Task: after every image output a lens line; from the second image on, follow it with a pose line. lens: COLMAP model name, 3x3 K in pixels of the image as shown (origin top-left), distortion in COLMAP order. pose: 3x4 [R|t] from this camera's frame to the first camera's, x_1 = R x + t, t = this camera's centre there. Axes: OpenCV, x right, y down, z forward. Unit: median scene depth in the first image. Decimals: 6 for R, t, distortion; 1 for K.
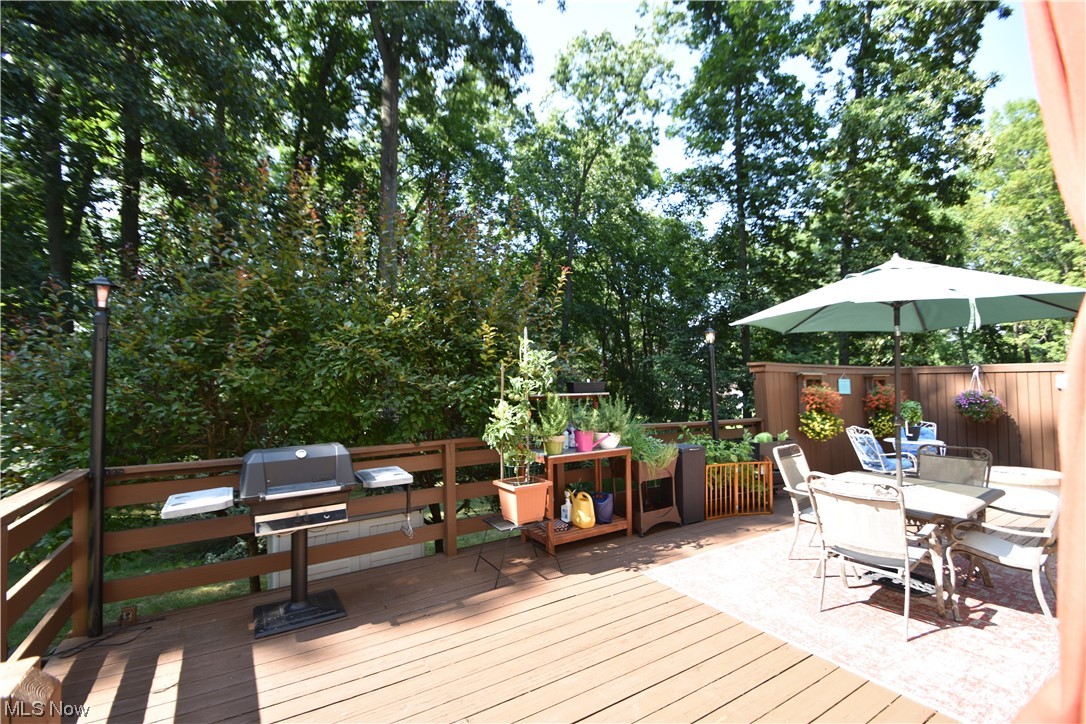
lens RADIAL K [[475.5, 0, 545.2], [0, 475.5, 364.0], [0, 0, 1]] dist [0.016891, -0.017808]
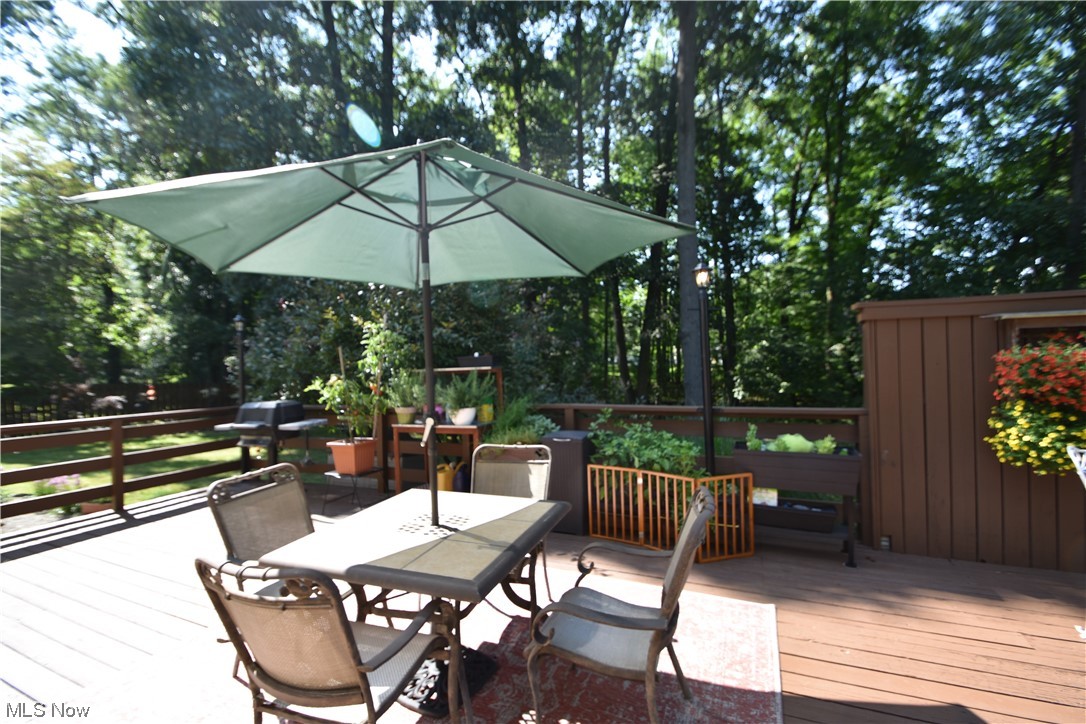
lens RADIAL K [[475.5, 0, 545.2], [0, 475.5, 364.0], [0, 0, 1]] dist [0.016891, -0.017808]
pose [[0.562250, -0.000145, -0.826967, 0.684377], [0.065836, 0.996834, 0.044586, 0.017712], [0.824342, -0.079513, 0.560479, 0.418927]]
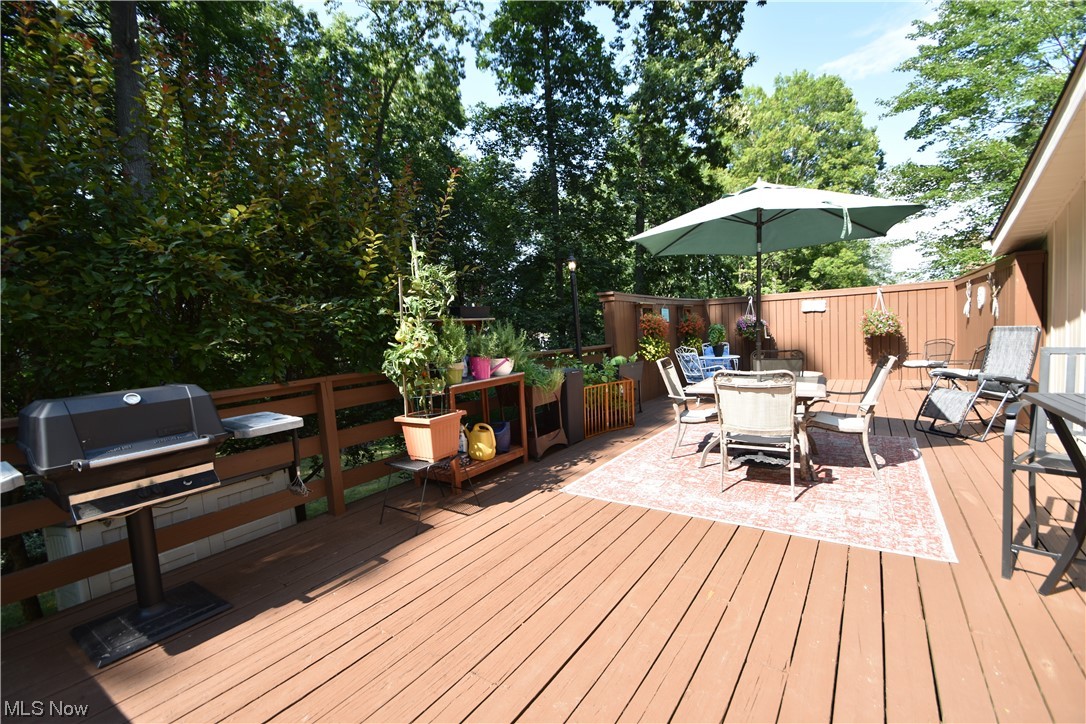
lens RADIAL K [[475.5, 0, 545.2], [0, 475.5, 364.0], [0, 0, 1]] dist [0.016891, -0.017808]
pose [[0.918328, -0.067608, 0.390003, -0.103659], [0.027177, 0.993749, 0.108277, 0.036373], [-0.394886, -0.088834, 0.914425, 0.070312]]
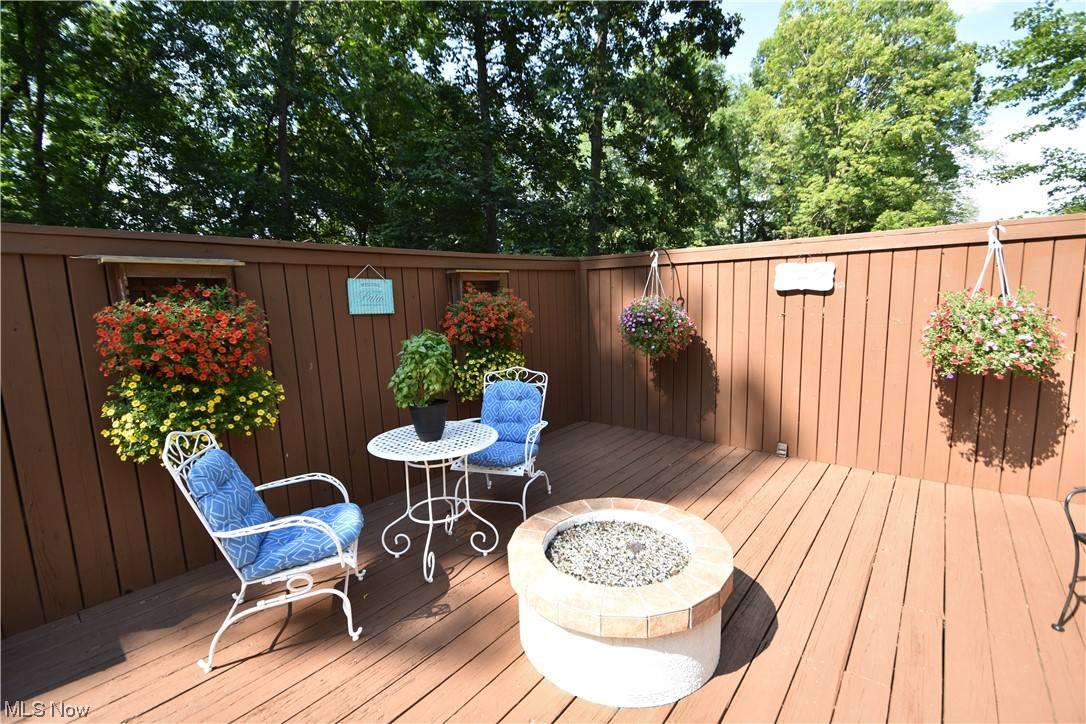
lens RADIAL K [[494.4, 0, 540.8], [0, 494.4, 361.5], [0, 0, 1]] dist [-0.001206, -0.000885]
pose [[0.949137, -0.063299, 0.308436, 0.727961], [0.009087, 0.984682, 0.174122, 0.033856], [-0.314733, -0.162463, 0.935173, 0.616254]]
